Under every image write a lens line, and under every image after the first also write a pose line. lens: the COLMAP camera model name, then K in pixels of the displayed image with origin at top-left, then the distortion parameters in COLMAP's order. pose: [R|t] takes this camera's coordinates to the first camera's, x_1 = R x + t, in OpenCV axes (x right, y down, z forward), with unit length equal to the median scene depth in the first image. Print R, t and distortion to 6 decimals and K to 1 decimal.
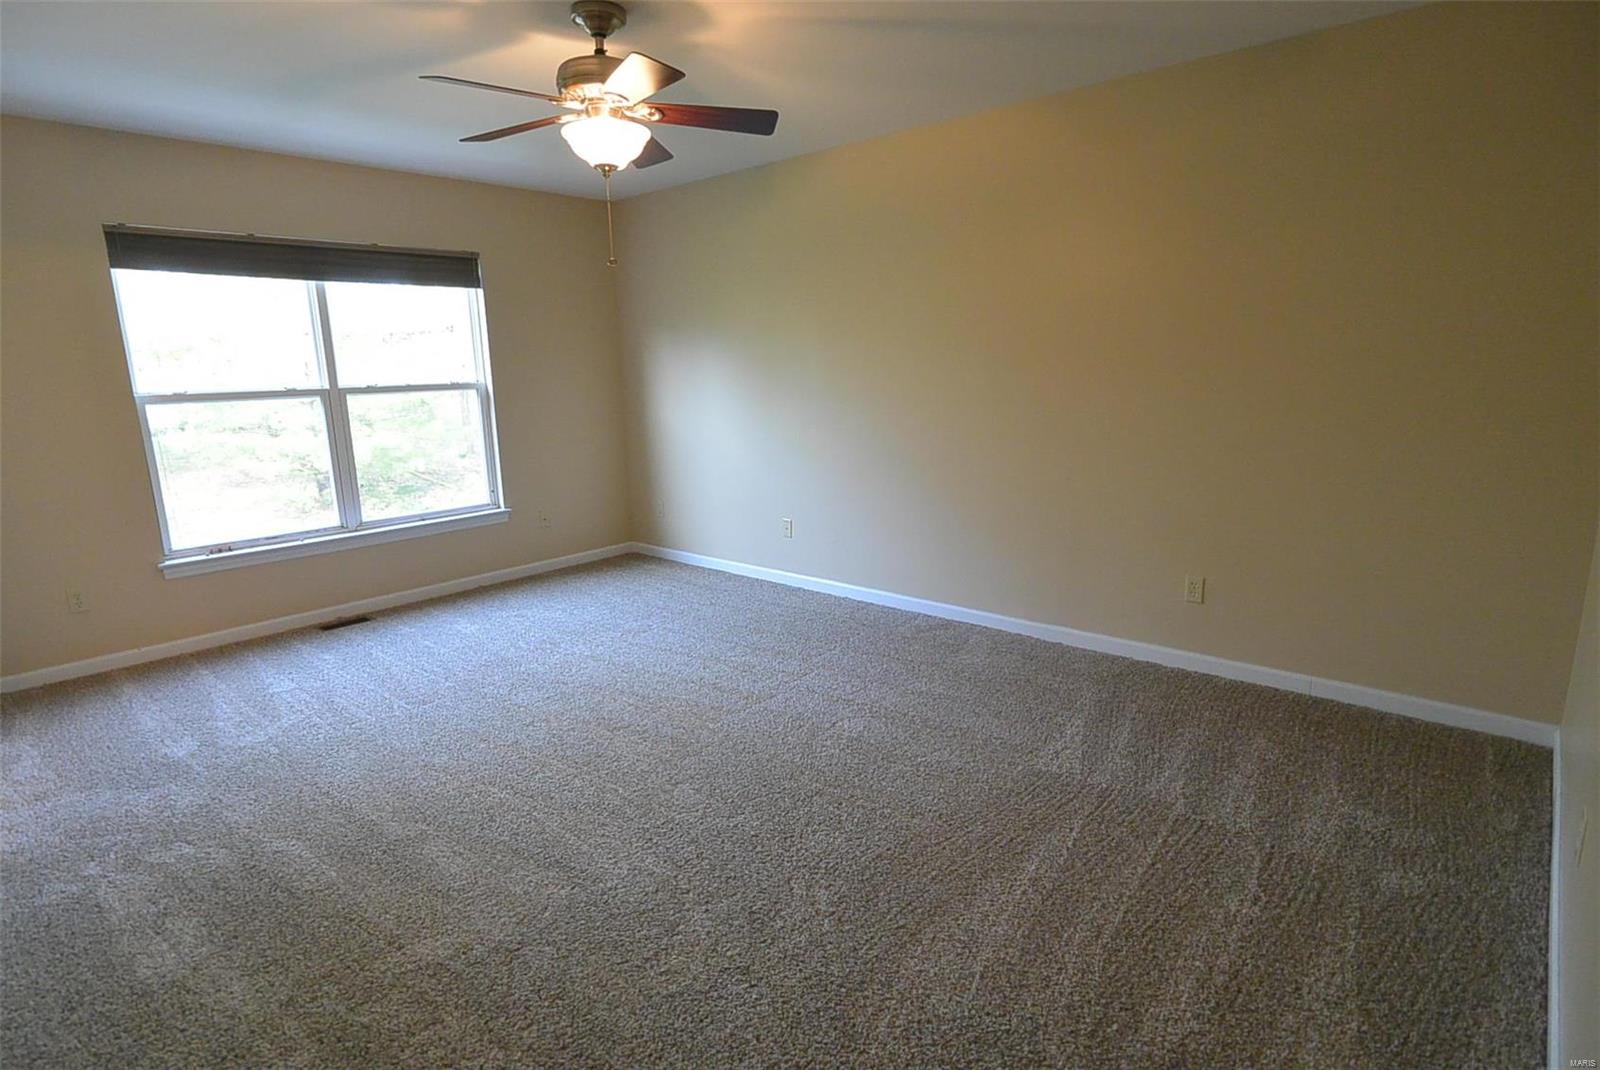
lens RADIAL K [[830.9, 0, 802.7], [0, 830.9, 544.4], [0, 0, 1]] dist [-0.003640, -0.001288]
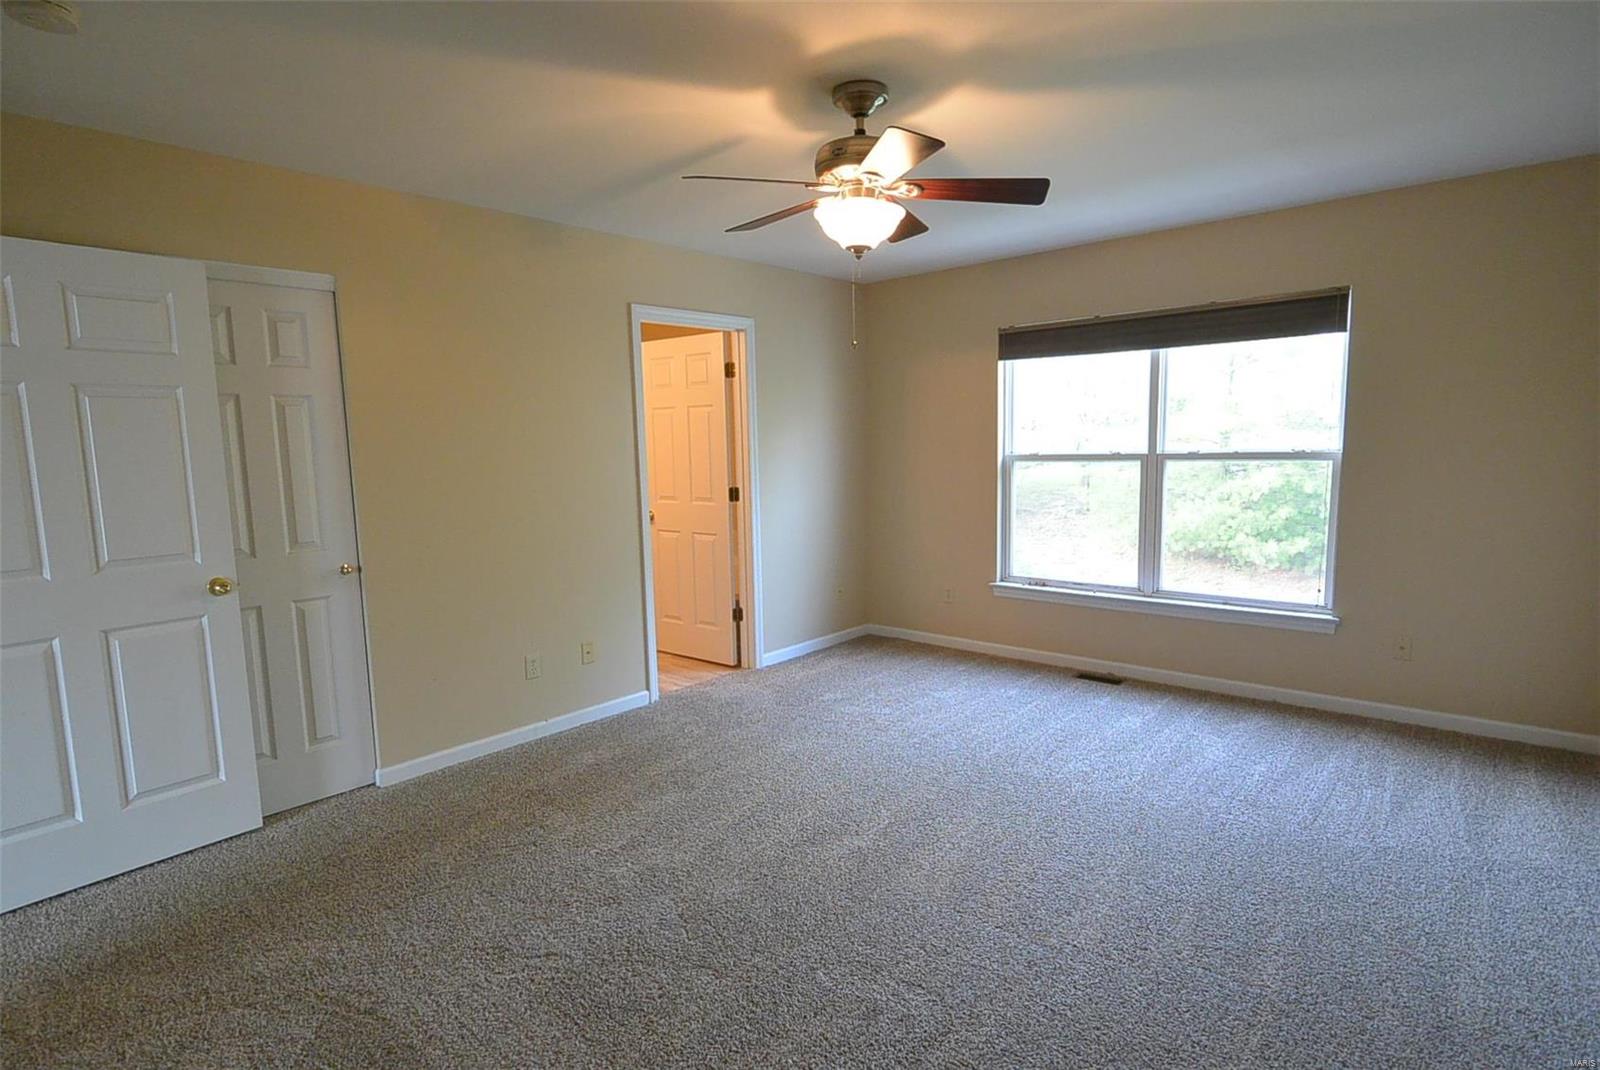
lens RADIAL K [[830.9, 0, 795.0], [0, 830.9, 539.0], [0, 0, 1]] dist [-0.003640, -0.001288]
pose [[0.007525, 0.135286, -0.990778, 0.446294], [-0.194728, 0.972036, 0.131248, -0.136325], [0.980828, 0.191945, 0.033659, 0.566335]]
